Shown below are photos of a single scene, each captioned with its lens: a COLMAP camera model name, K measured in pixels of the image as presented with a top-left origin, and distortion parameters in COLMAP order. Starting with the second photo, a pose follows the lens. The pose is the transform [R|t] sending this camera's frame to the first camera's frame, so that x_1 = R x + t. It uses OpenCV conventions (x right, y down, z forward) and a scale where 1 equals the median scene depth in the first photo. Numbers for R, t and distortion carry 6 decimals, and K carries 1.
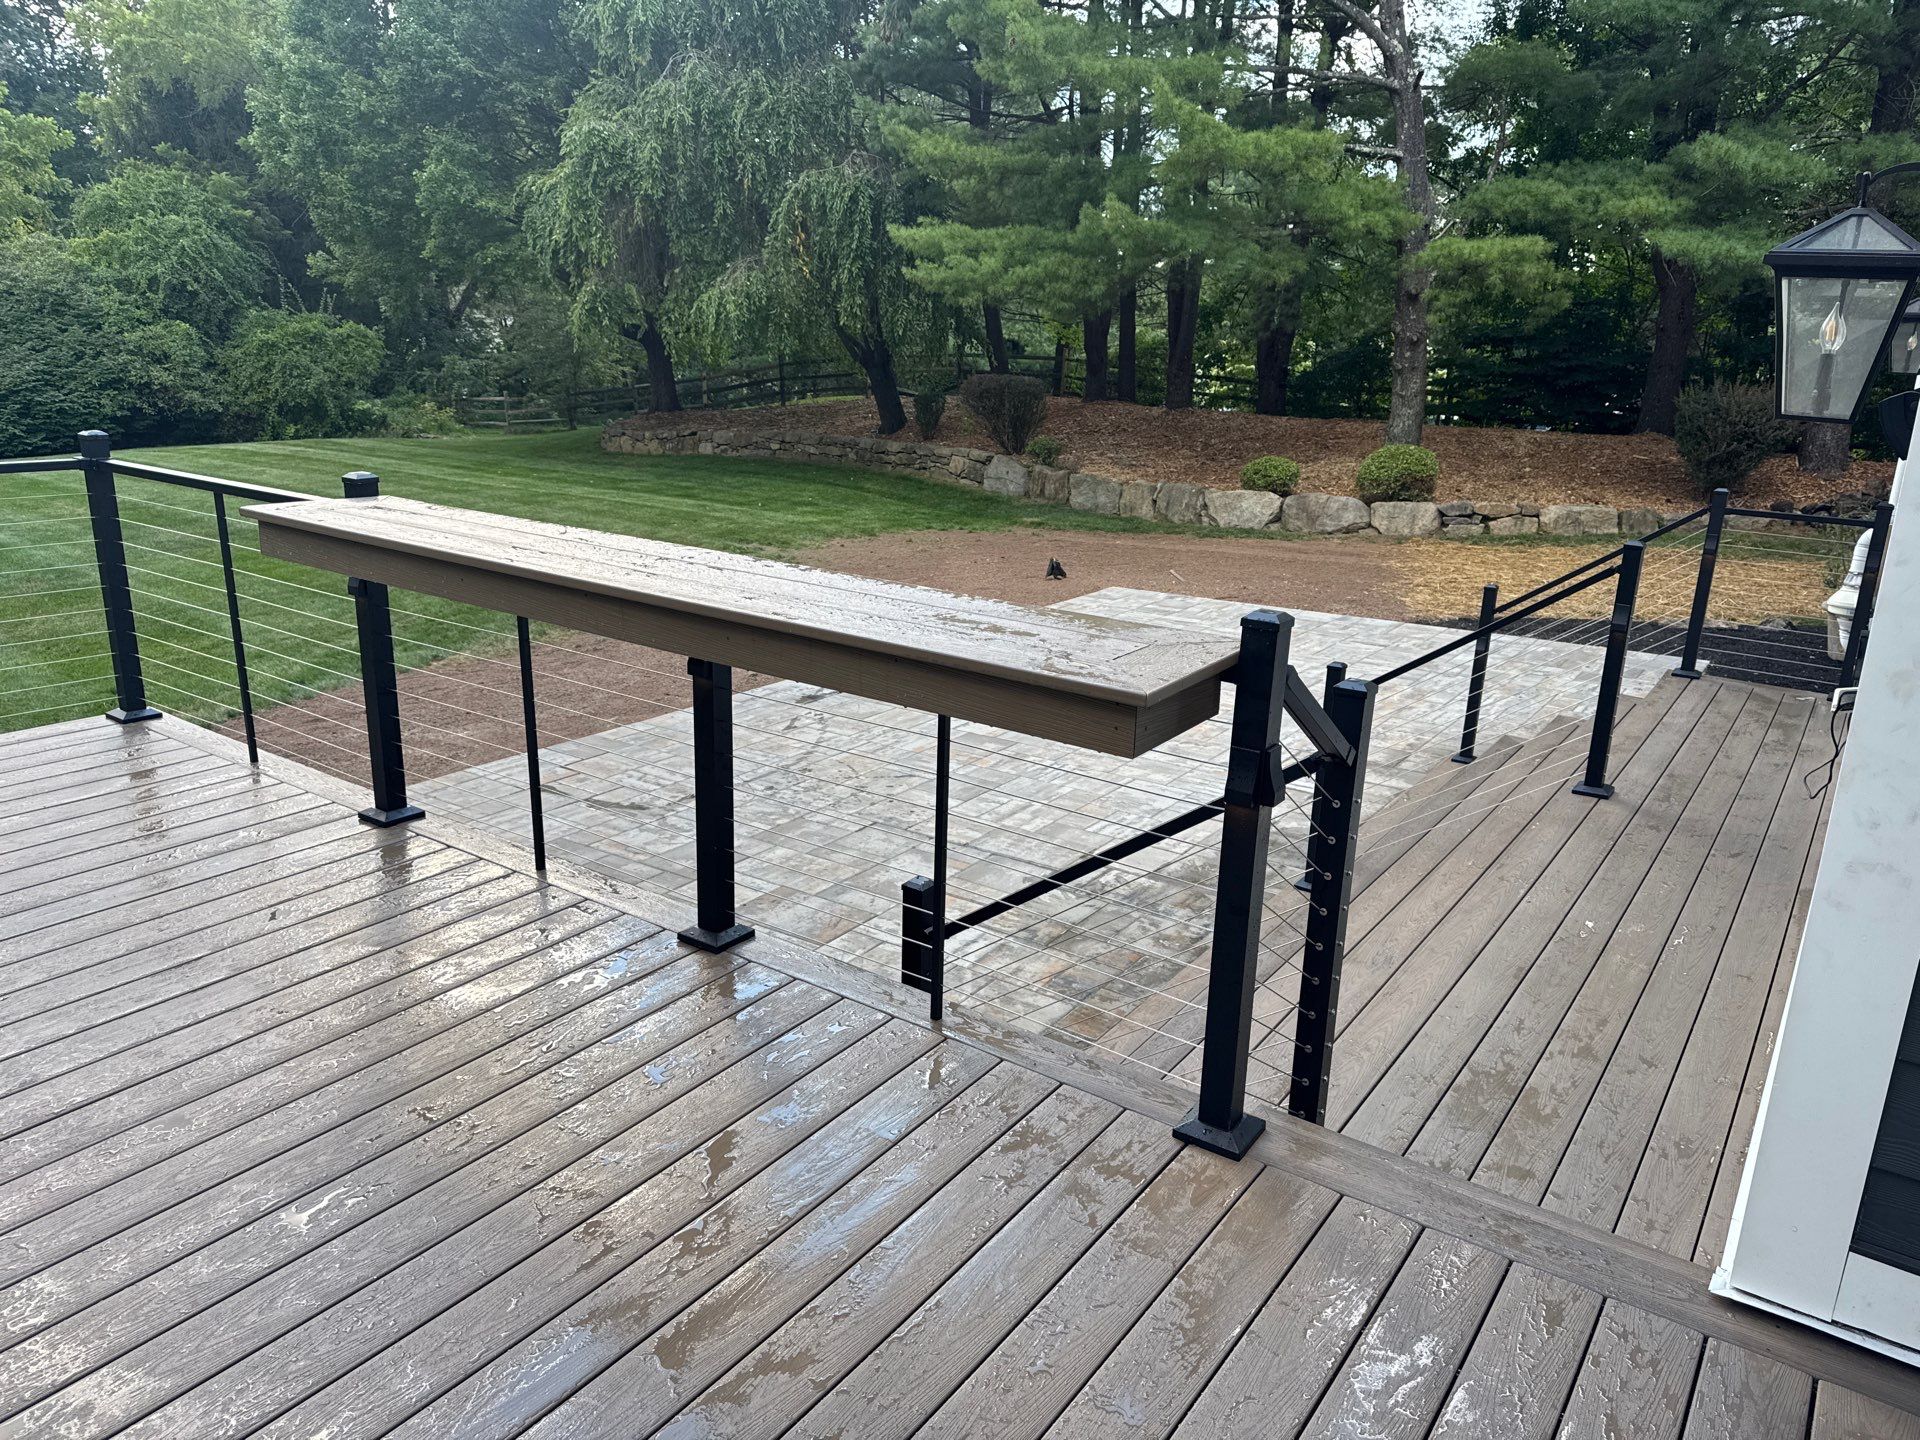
lens RADIAL K [[1342.5, 0, 1007.0], [0, 1342.5, 749.8], [0, 0, 1]] dist [0.093997, -0.141832]
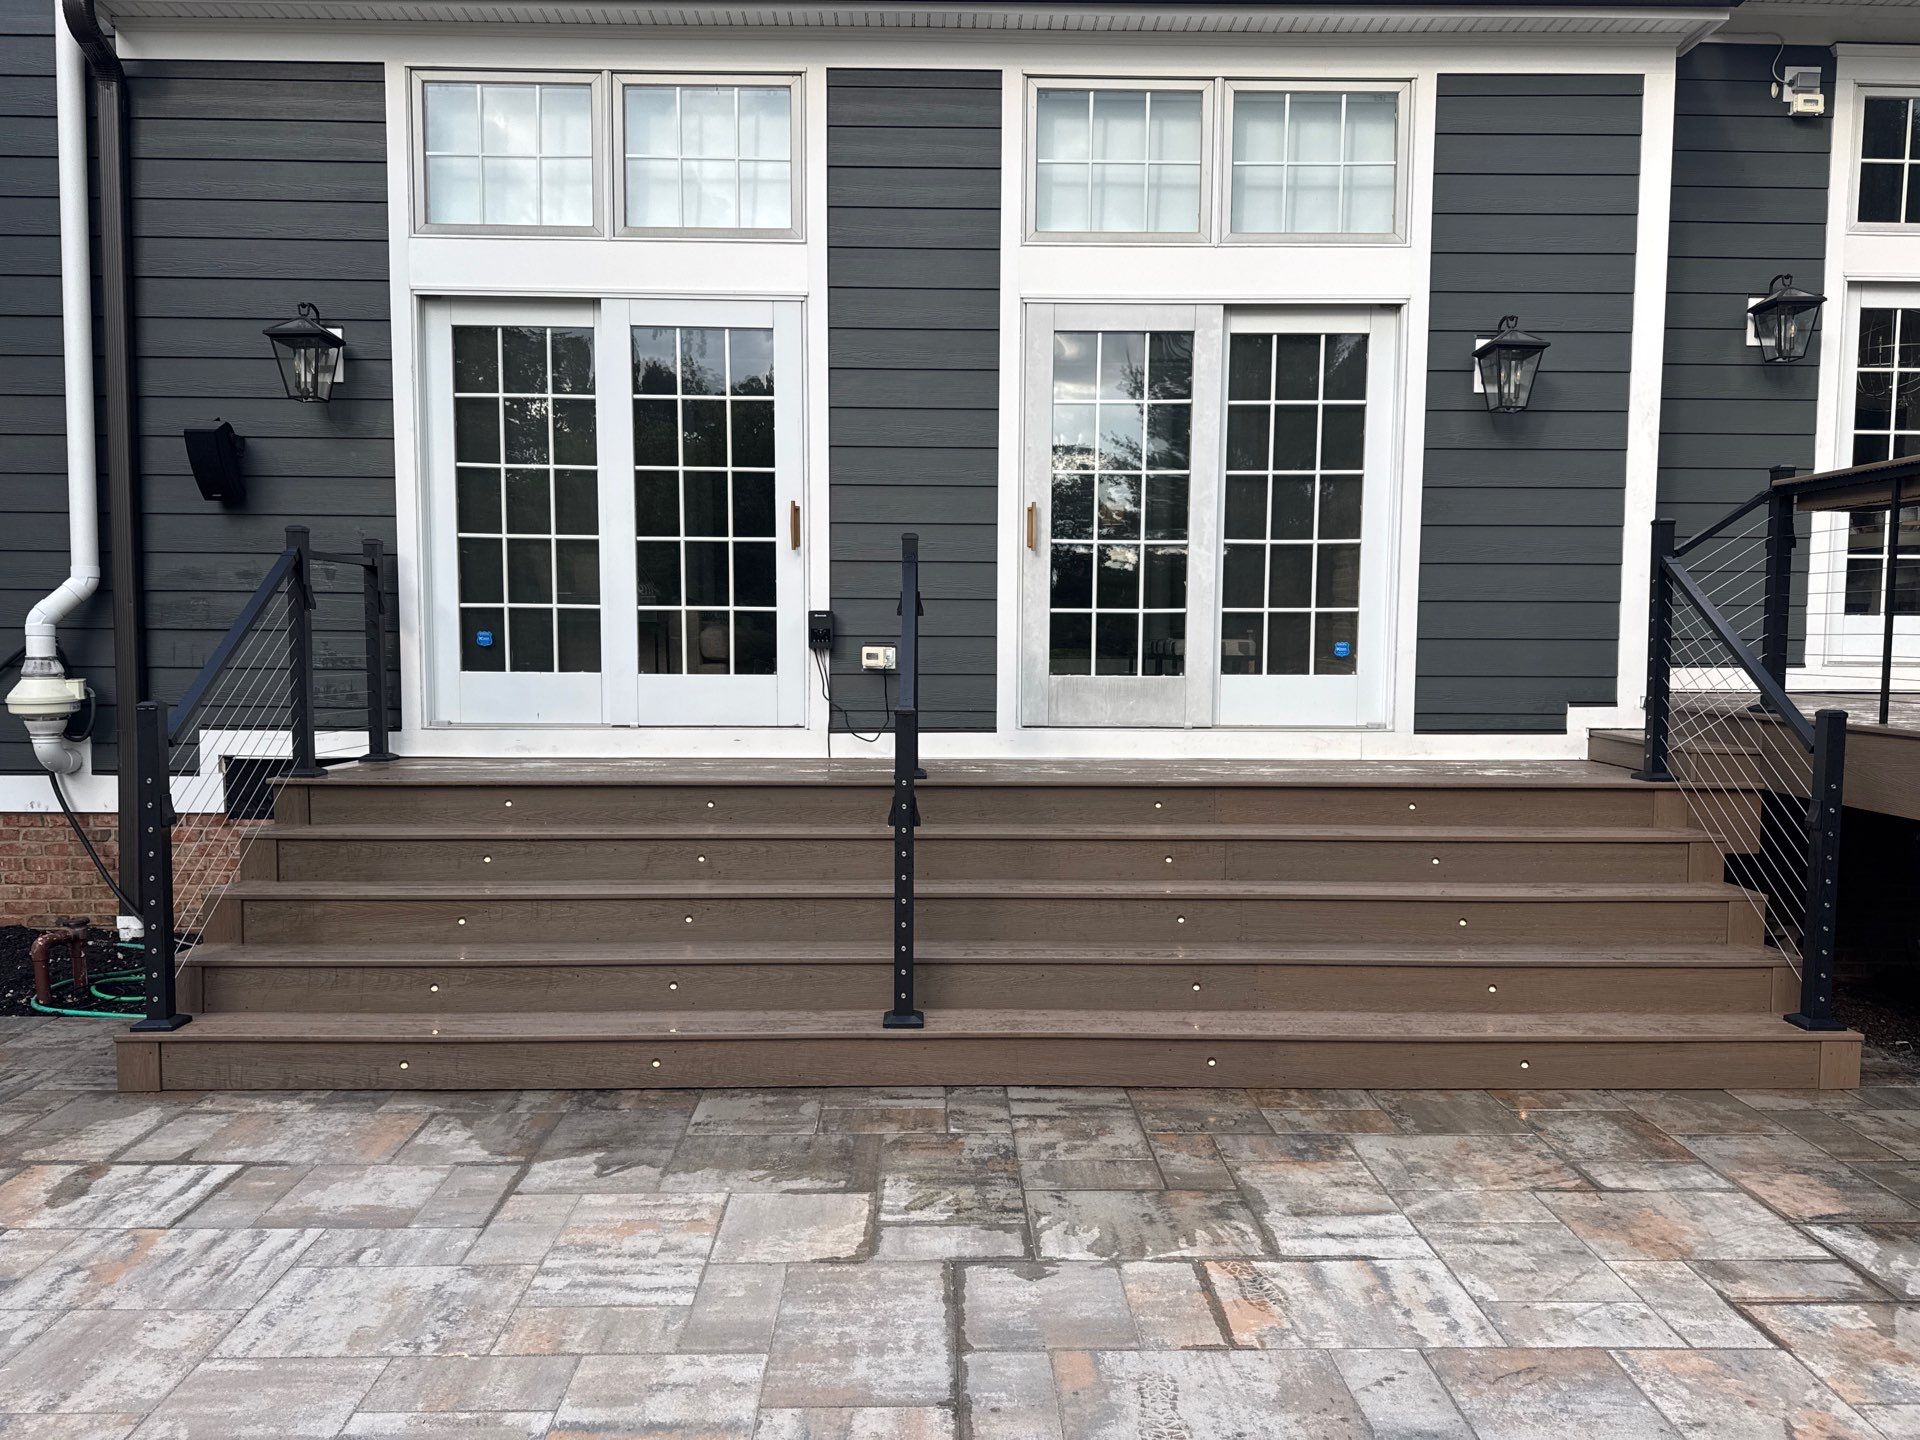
lens RADIAL K [[1350.7, 0, 957.4], [0, 1350.7, 735.7], [0, 0, 1]] dist [0.057017, -0.064976]
pose [[-0.559050, -0.095486, 0.823617, -0.120658], [0.225873, 0.938237, 0.262092, -0.074535], [-0.797774, 0.332556, -0.502954, 0.413242]]
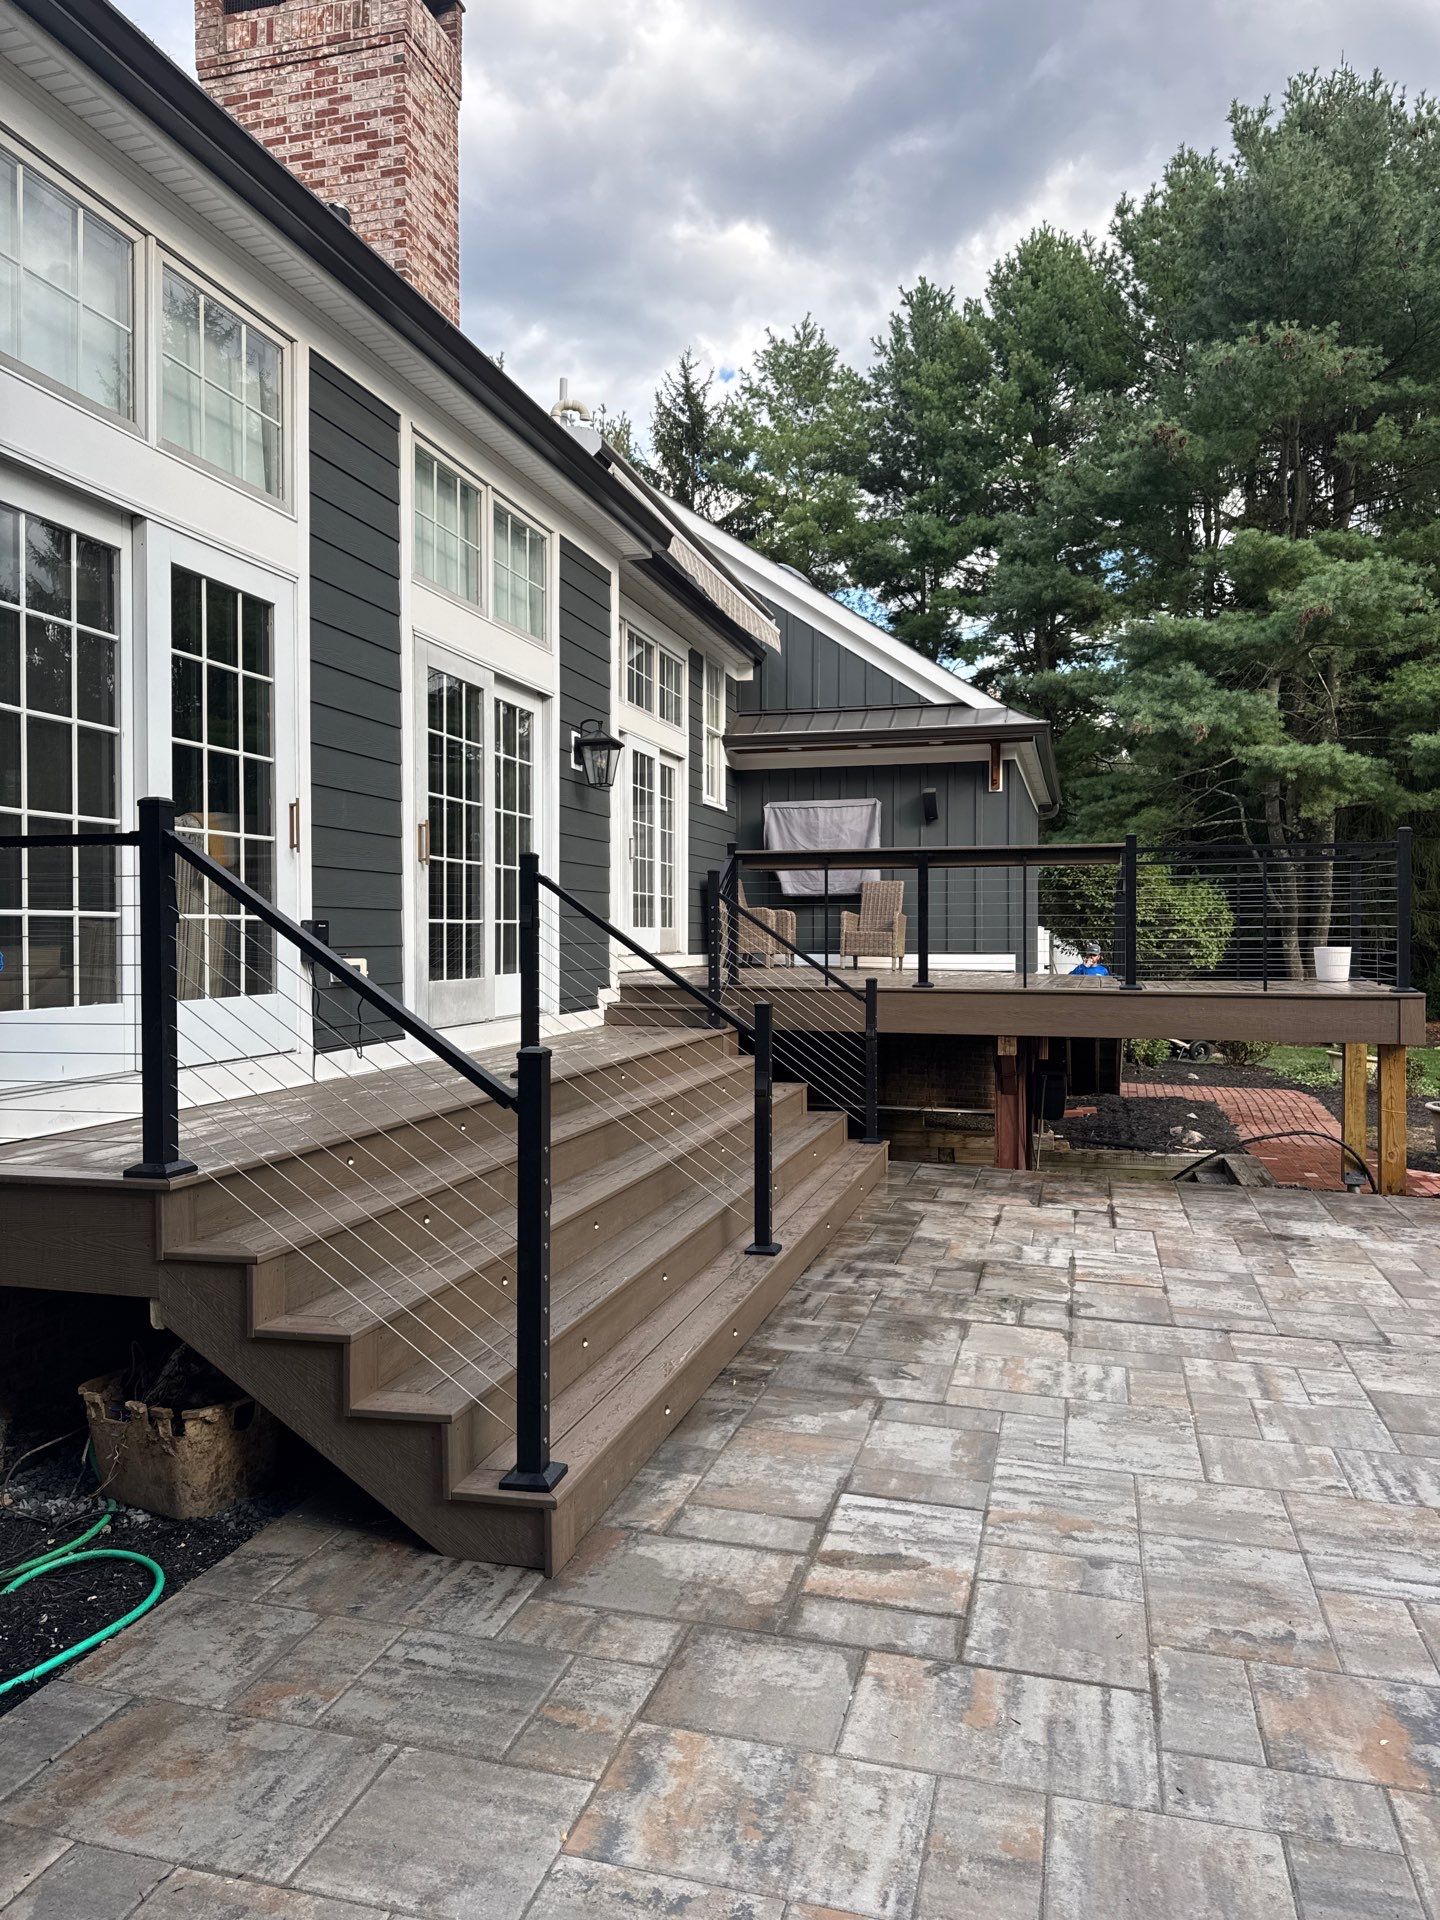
lens RADIAL K [[1342.5, 0, 725.7], [0, 1342.5, 973.3], [0, 0, 1]] dist [0.093997, -0.141832]
pose [[-0.949982, -0.022127, -0.311520, 0.174273], [-0.121383, 0.945223, 0.303019, -0.115376], [0.287751, 0.325675, -0.900630, 0.563987]]
